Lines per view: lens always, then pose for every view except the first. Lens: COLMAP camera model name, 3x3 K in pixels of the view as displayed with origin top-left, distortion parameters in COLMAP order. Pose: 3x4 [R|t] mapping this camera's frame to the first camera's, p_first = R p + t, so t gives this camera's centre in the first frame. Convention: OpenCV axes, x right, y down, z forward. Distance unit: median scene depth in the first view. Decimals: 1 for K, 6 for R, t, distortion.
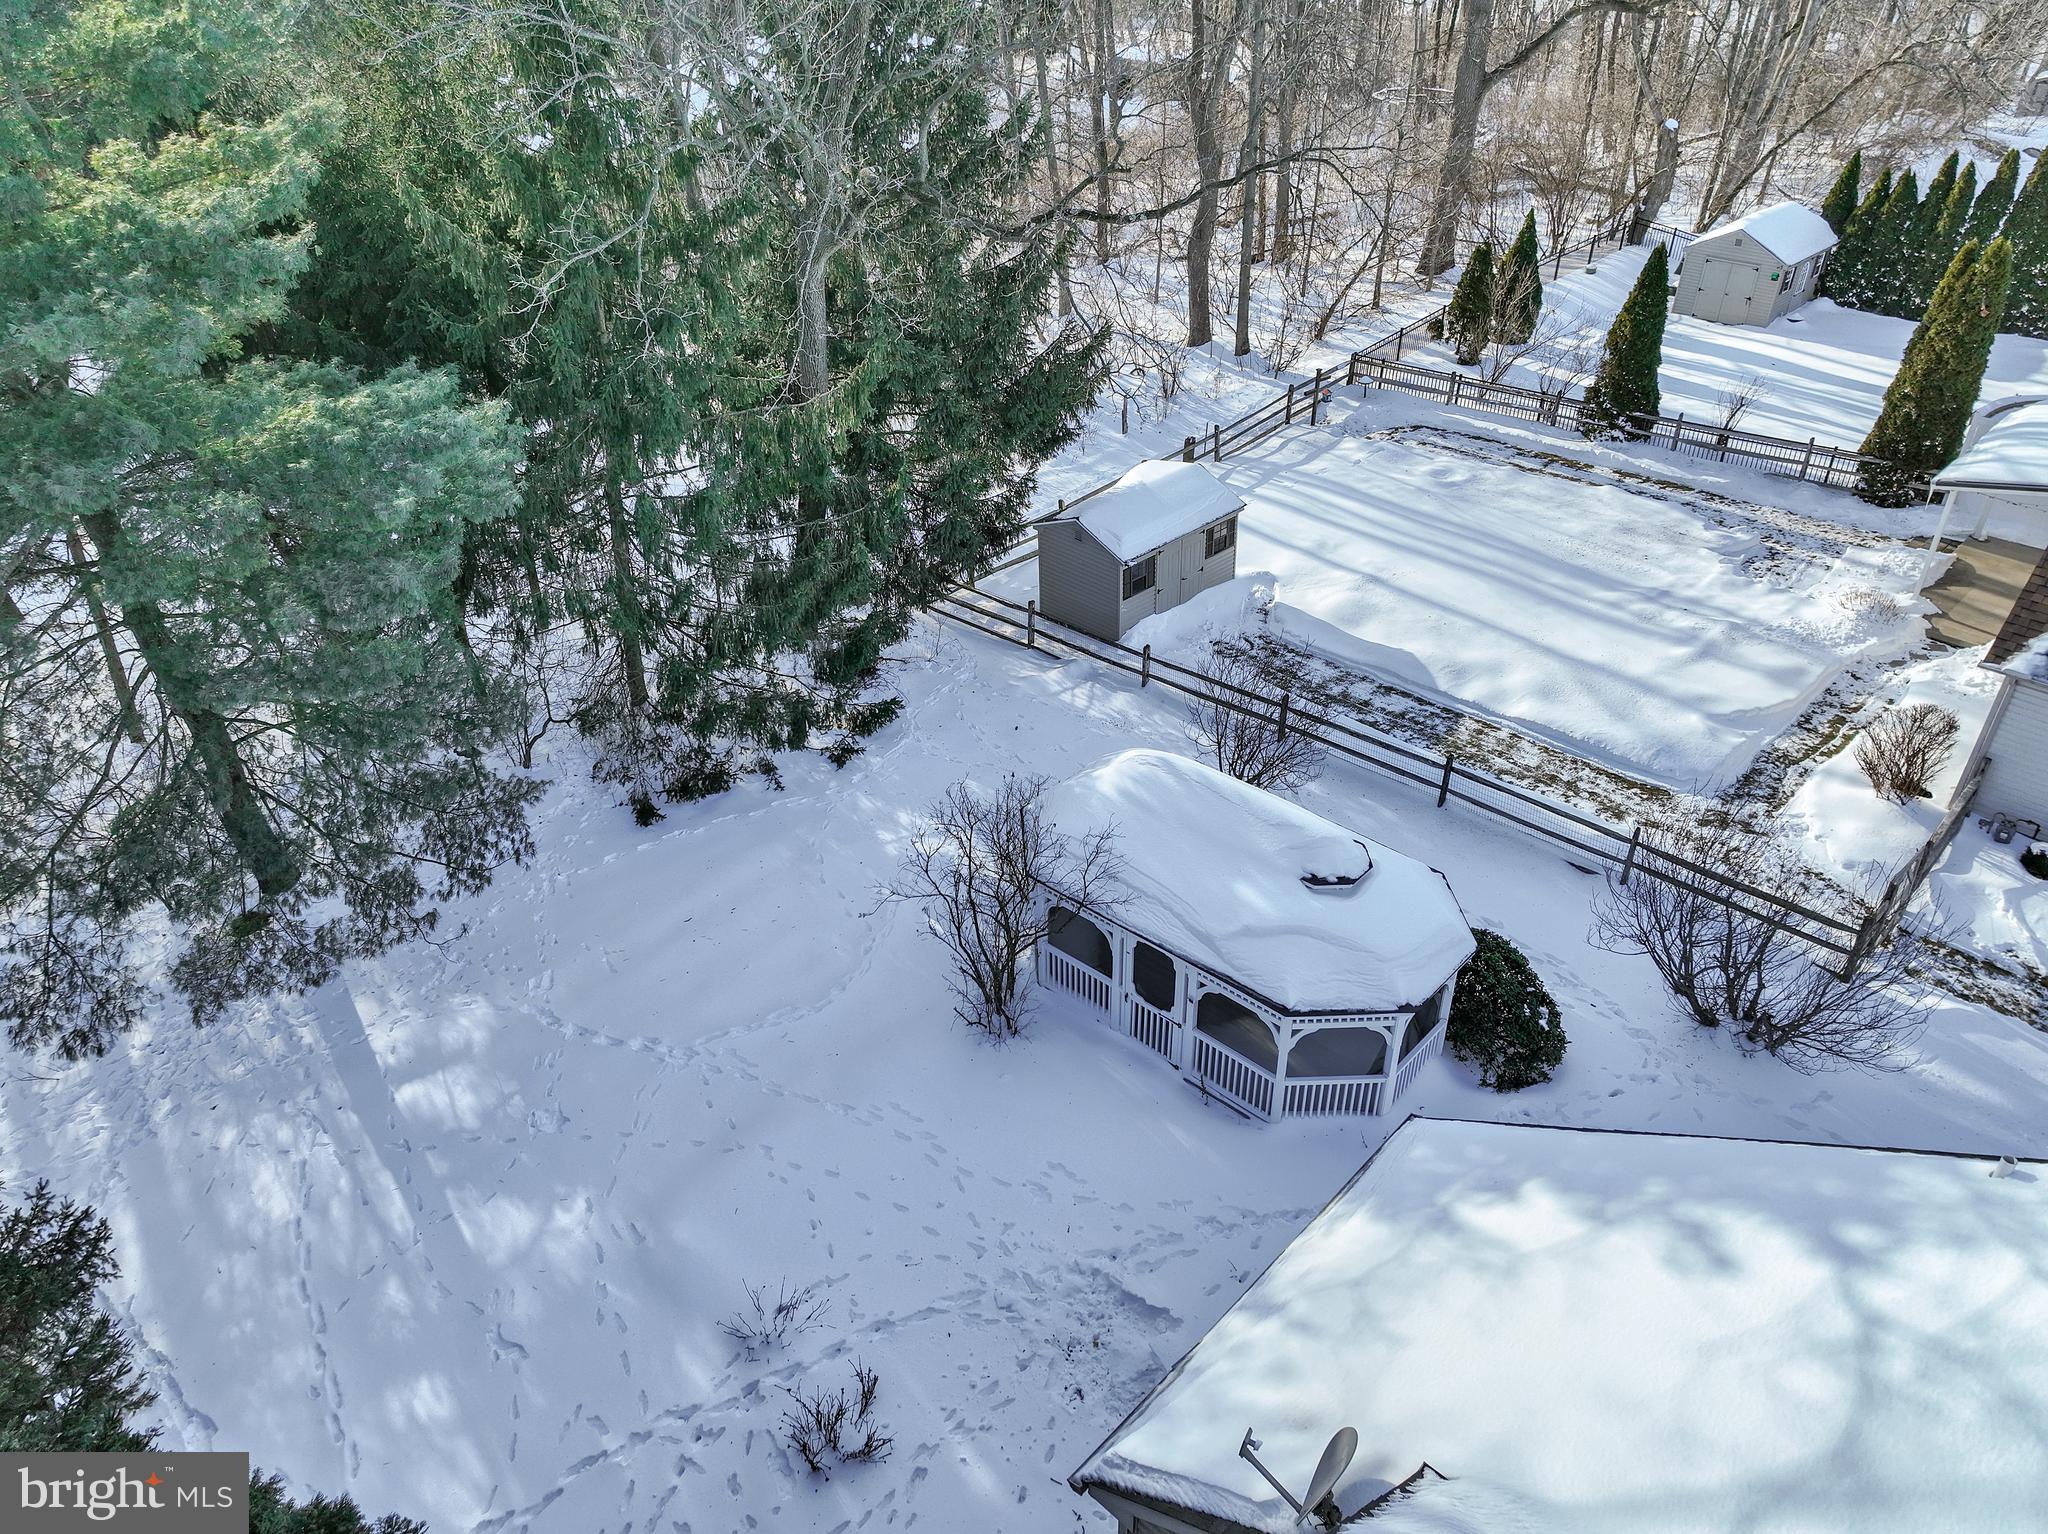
lens RADIAL K [[1414.8, 0, 1026.5], [0, 1414.8, 764.9], [0, 0, 1]] dist [0.003365, -0.004037]
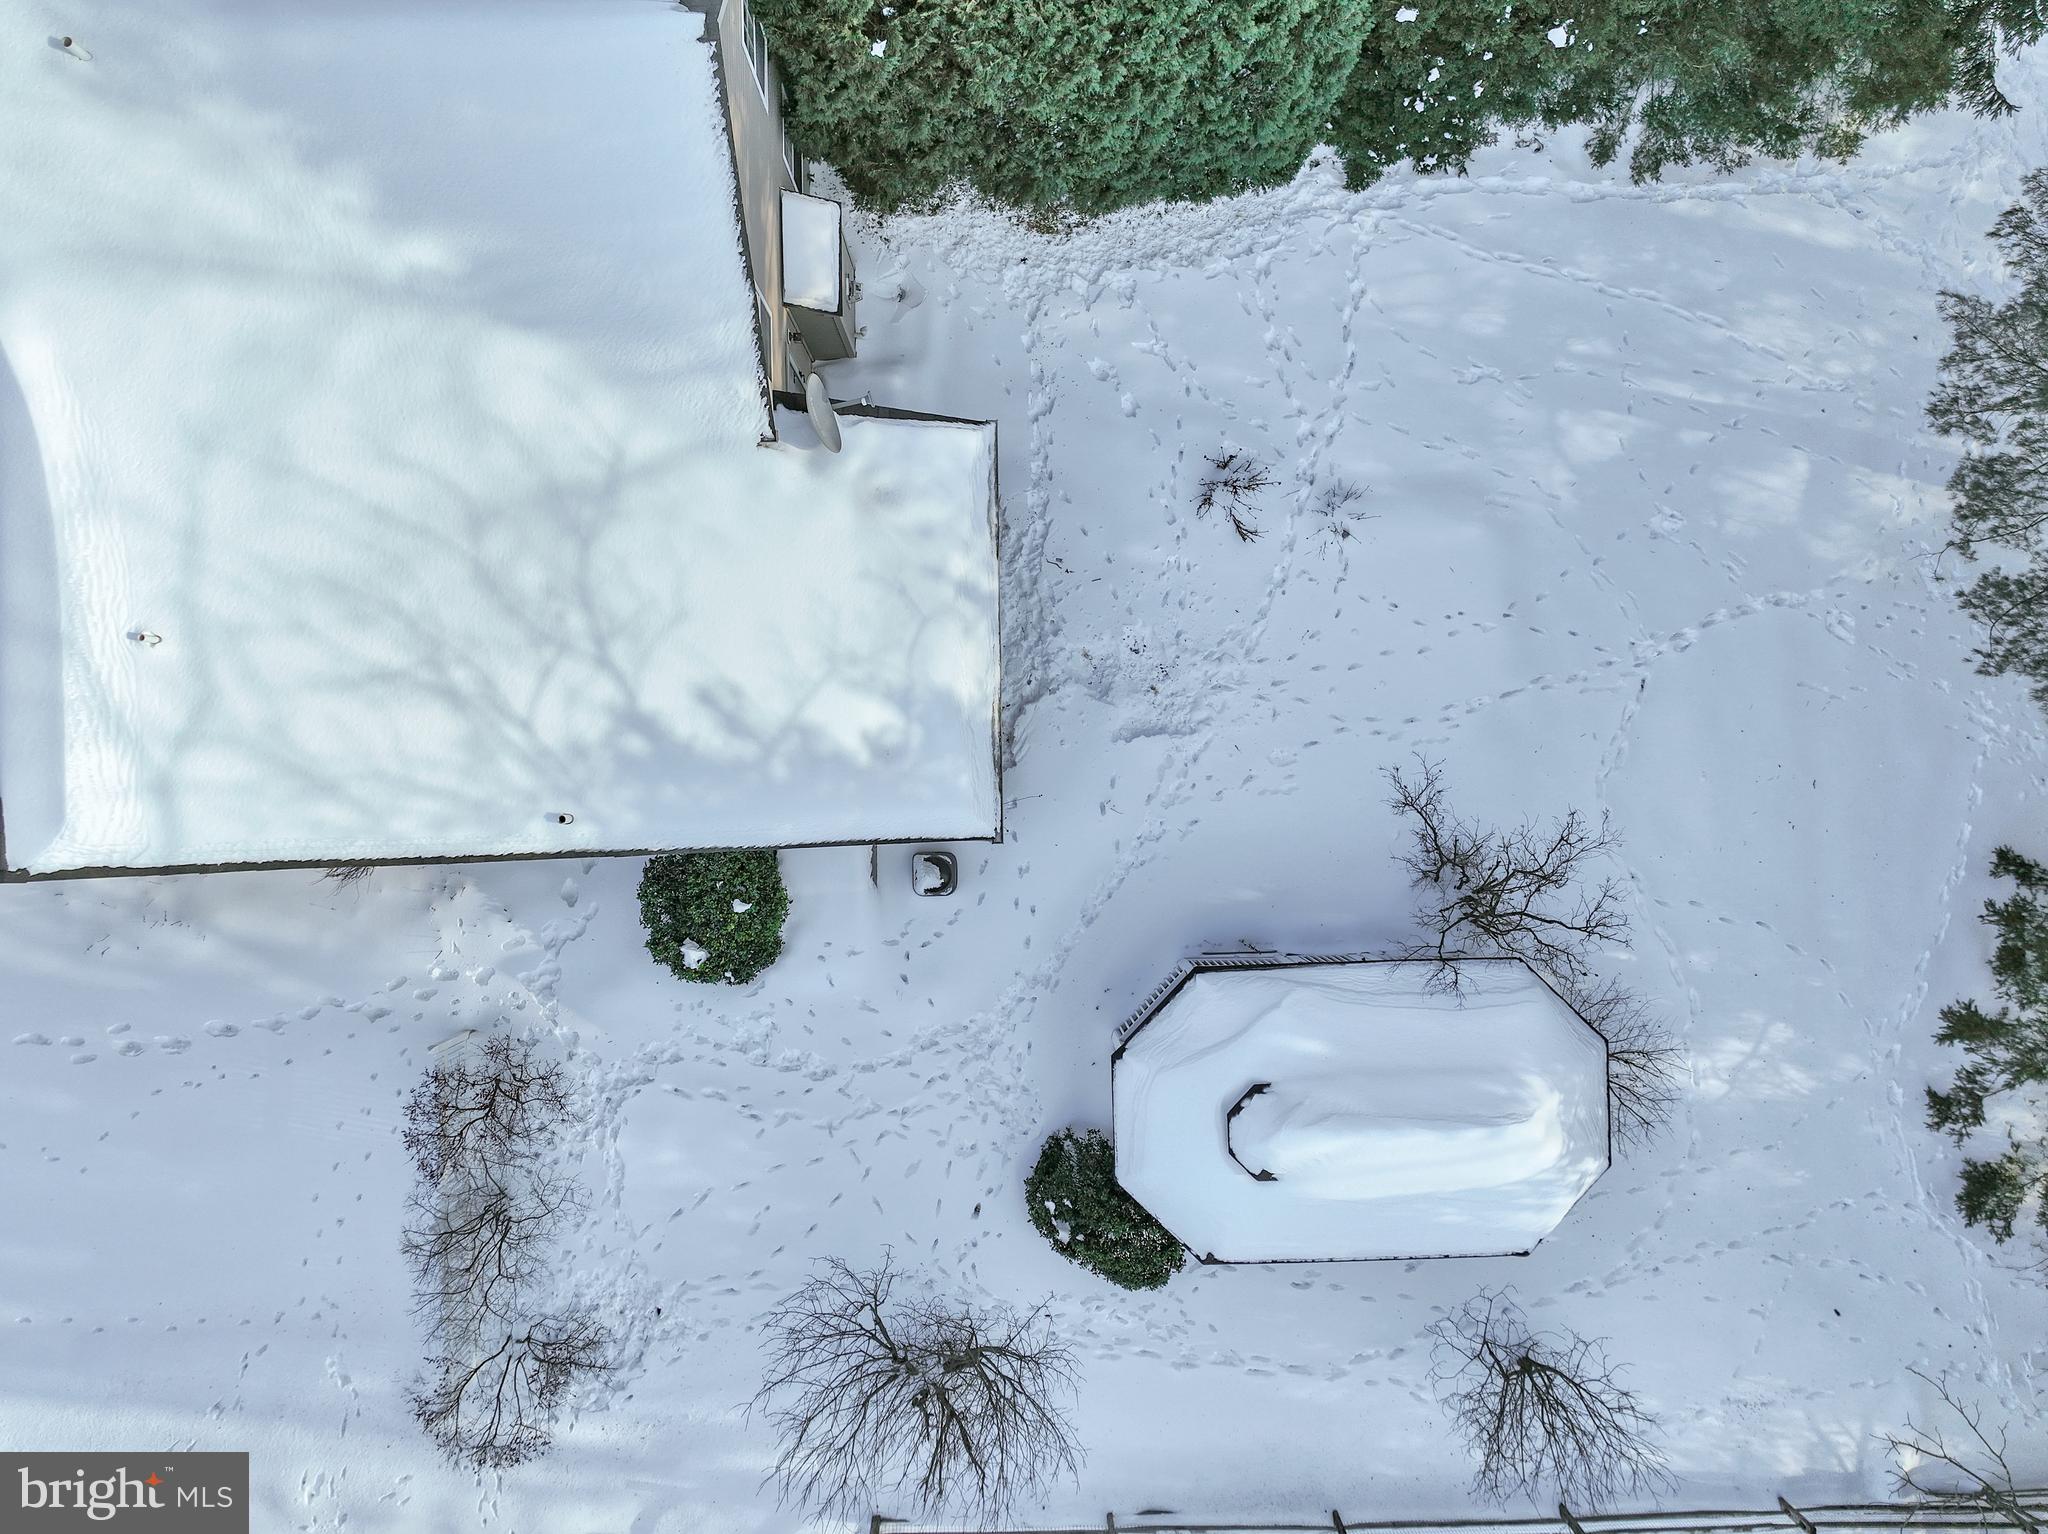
lens RADIAL K [[1414.8, 0, 1028.2], [0, 1414.8, 768.7], [0, 0, 1]] dist [0.003365, -0.004037]
pose [[-0.721144, 0.692771, -0.004486, 0.192614], [-0.391342, -0.402009, 0.827792, -0.666277], [0.571667, 0.598713, 0.561017, 0.253192]]
